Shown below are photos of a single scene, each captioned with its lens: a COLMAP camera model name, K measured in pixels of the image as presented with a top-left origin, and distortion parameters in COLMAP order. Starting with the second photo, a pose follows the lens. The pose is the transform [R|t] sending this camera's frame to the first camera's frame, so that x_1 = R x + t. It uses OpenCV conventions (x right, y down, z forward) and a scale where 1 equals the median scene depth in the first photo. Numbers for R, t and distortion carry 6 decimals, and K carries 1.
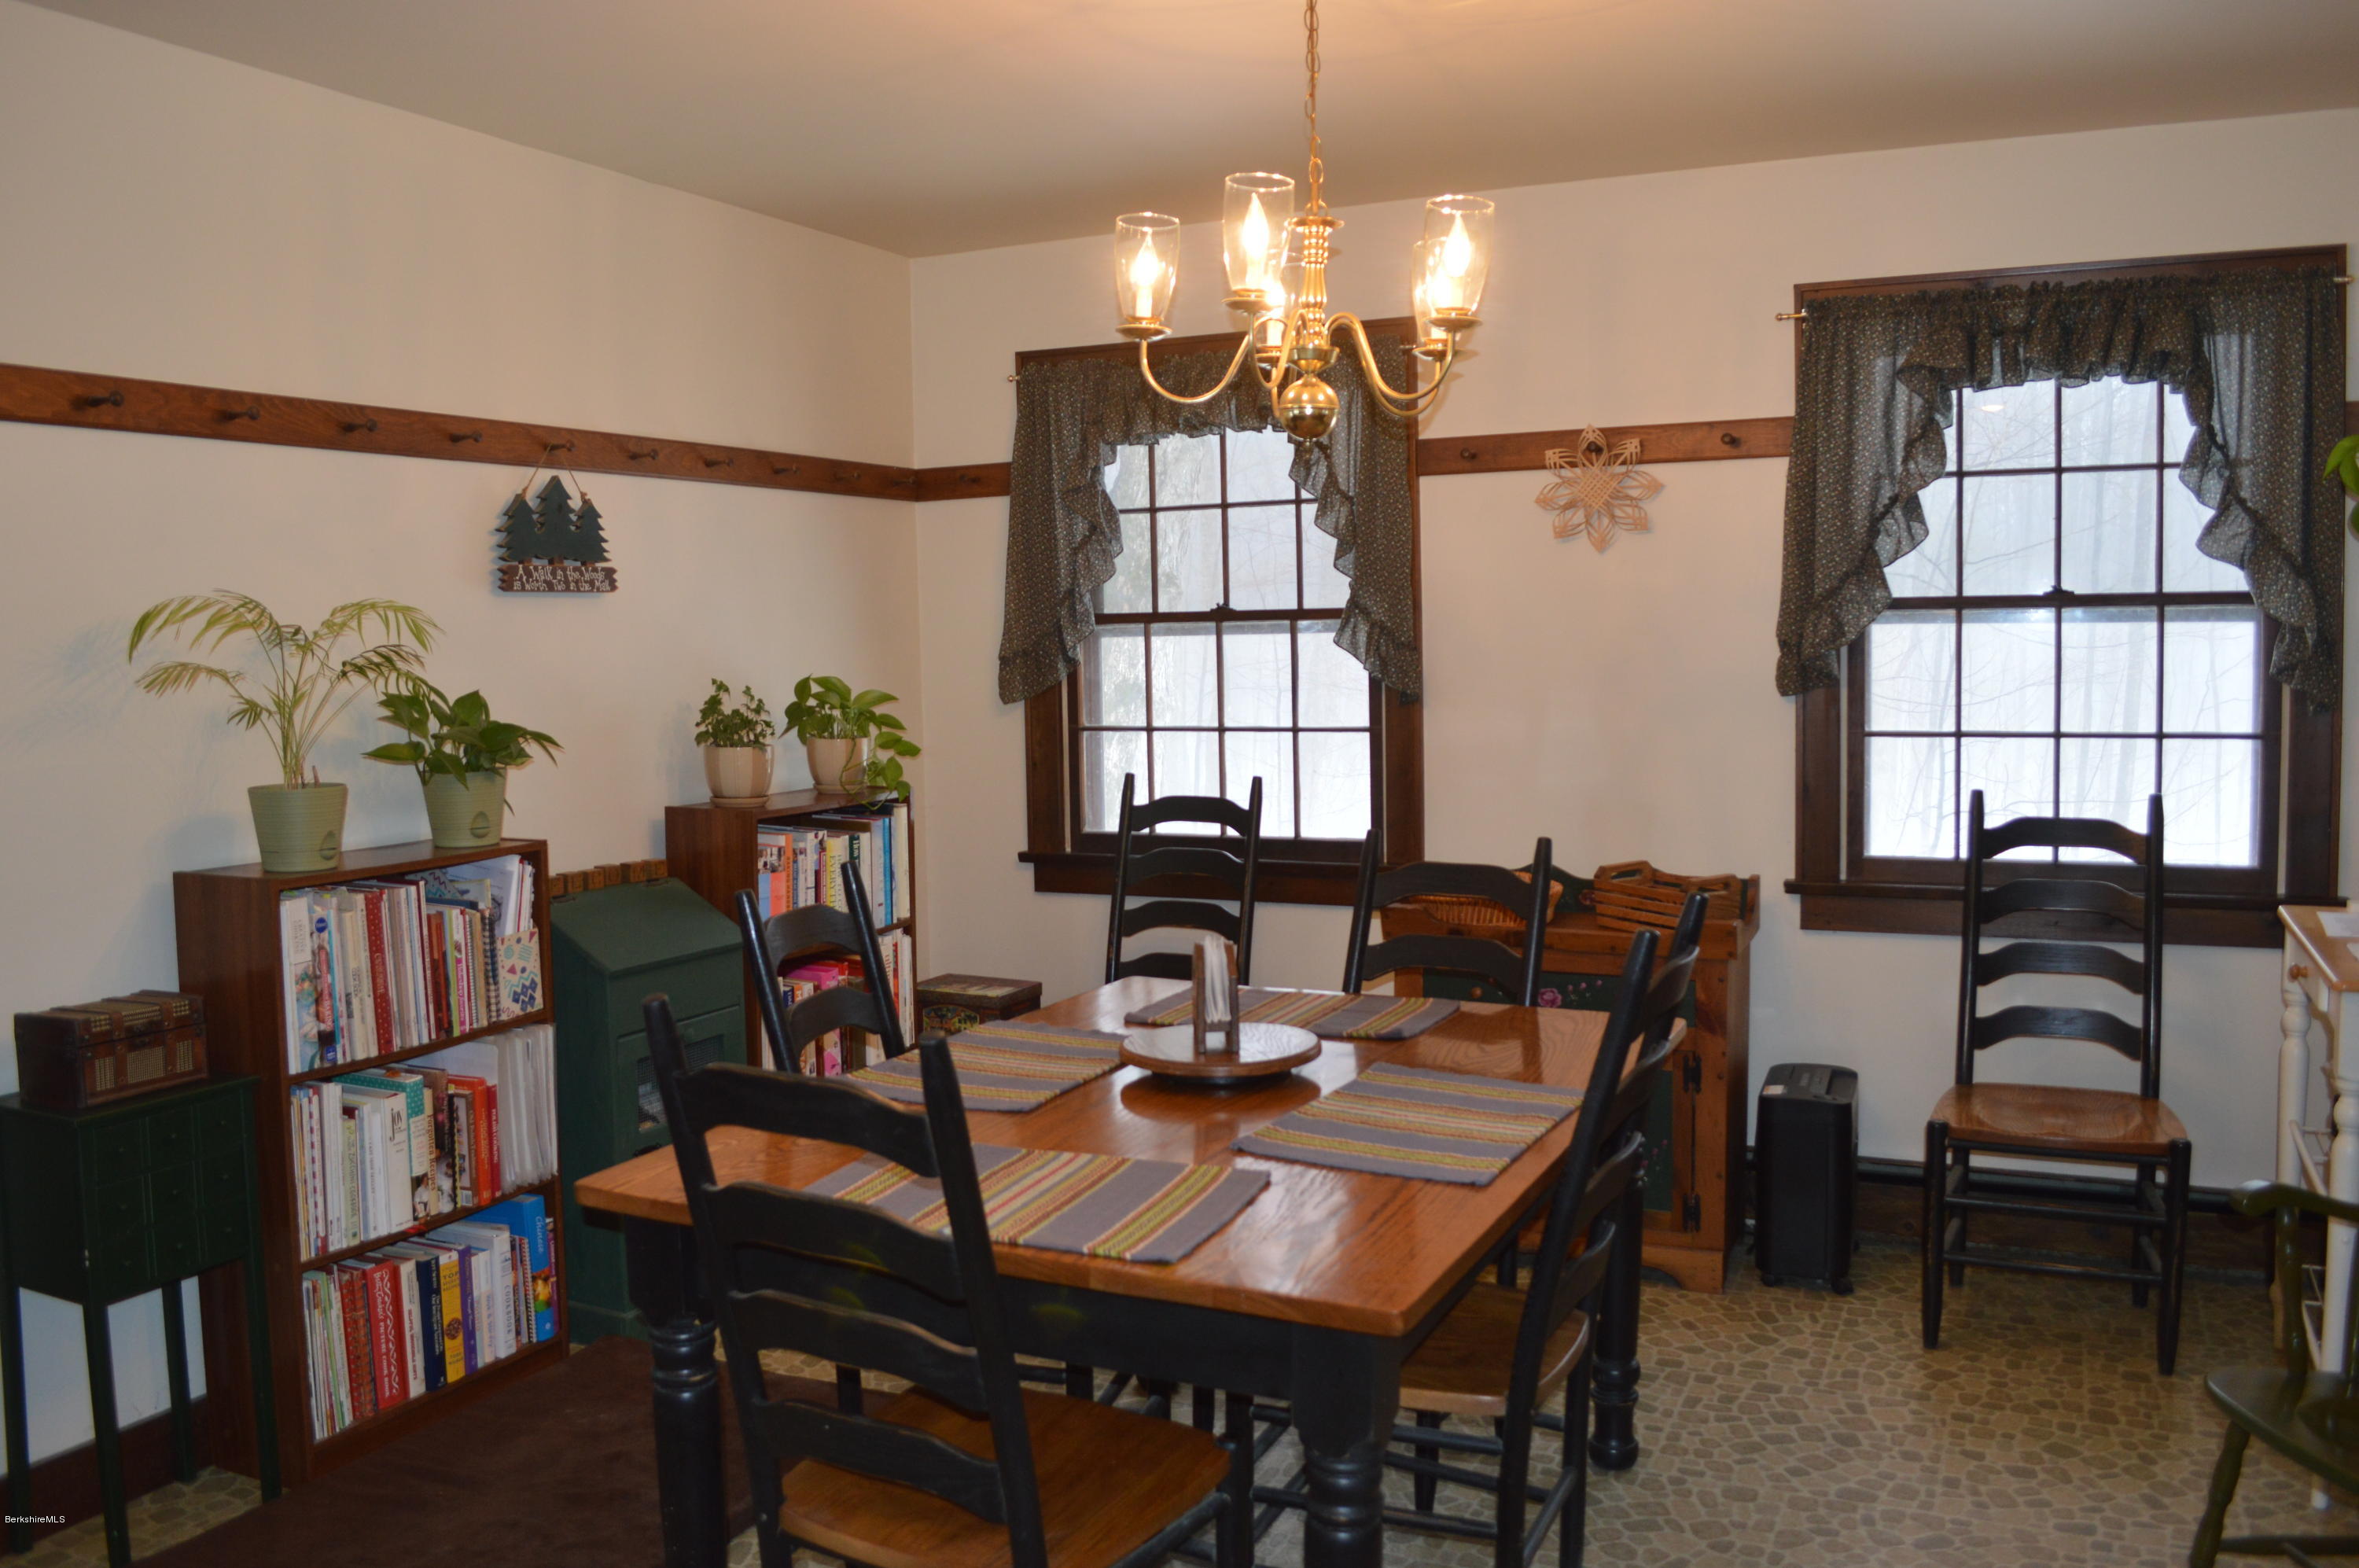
lens RADIAL K [[1883.0, 0, 1169.8], [0, 1883.0, 780.1], [0, 0, 1]] dist [-0.079532, 0.016969]
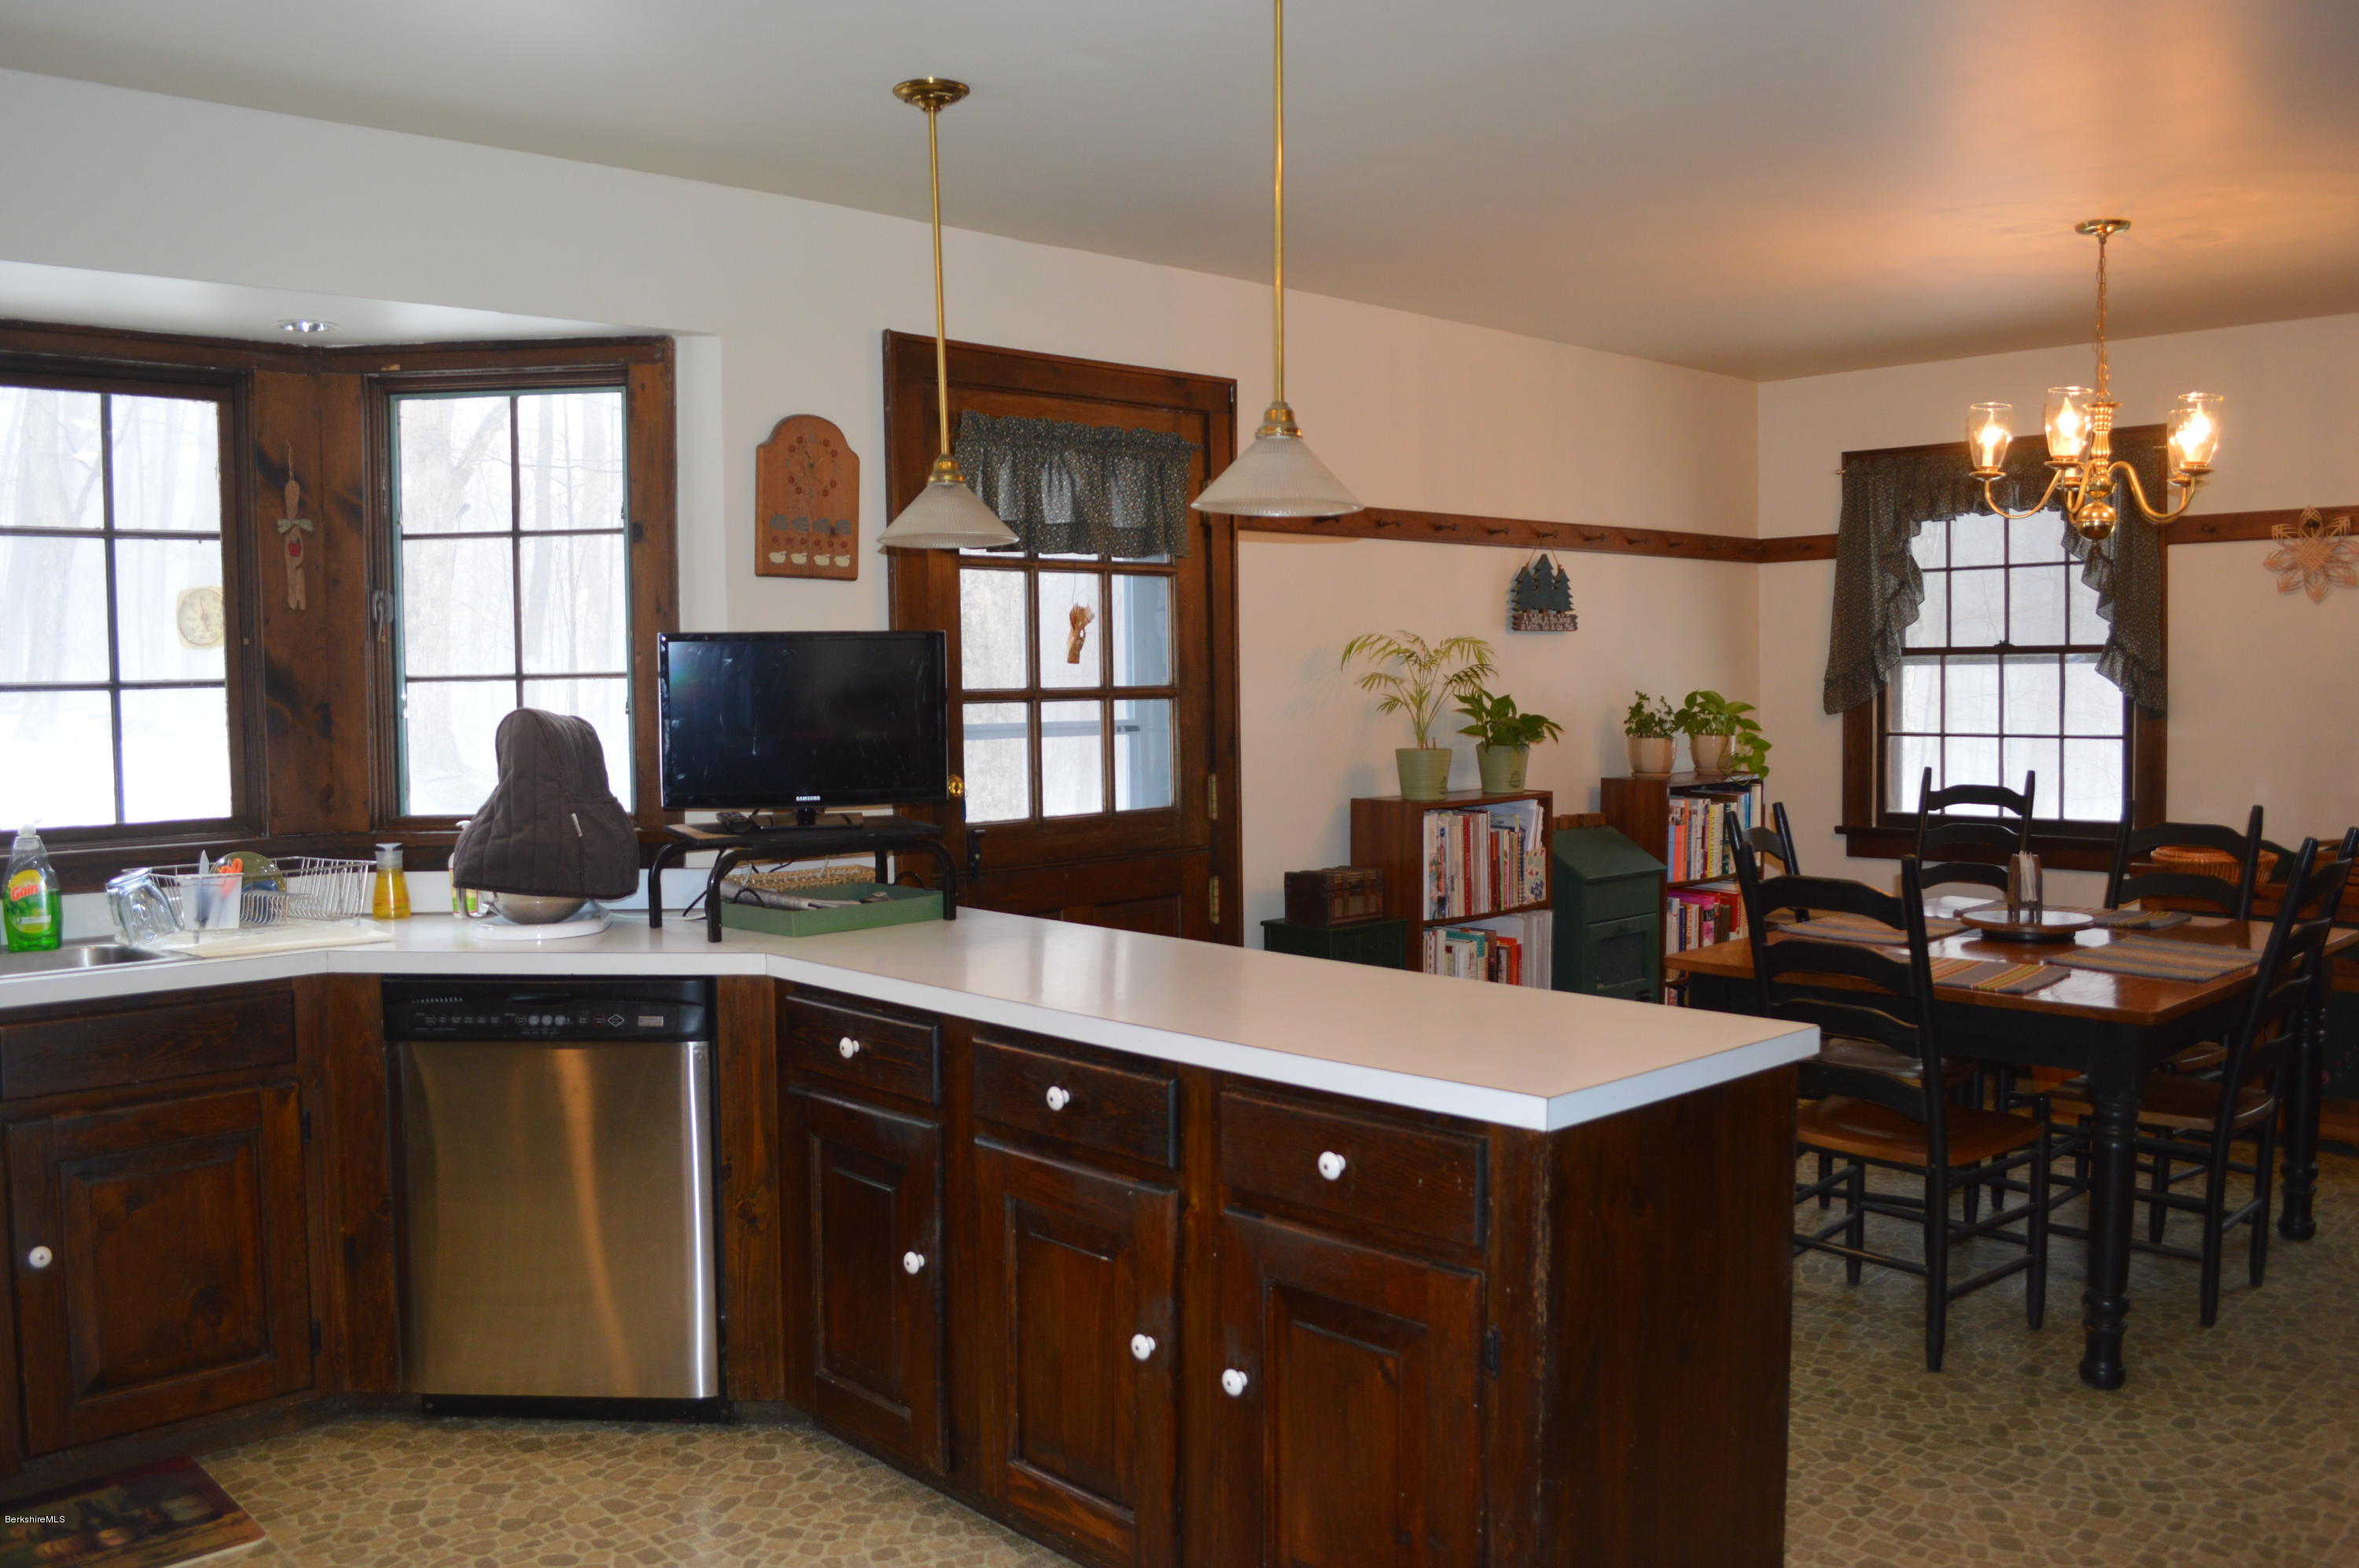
lens RADIAL K [[1883.0, 0, 1184.8], [0, 1883.0, 772.7], [0, 0, 1]] dist [-0.079532, 0.016969]
pose [[0.938224, 0.025284, -0.345104, -0.069781], [-0.032088, 0.999387, -0.014016, 0.041104], [0.344538, 0.024224, 0.938460, -0.483678]]
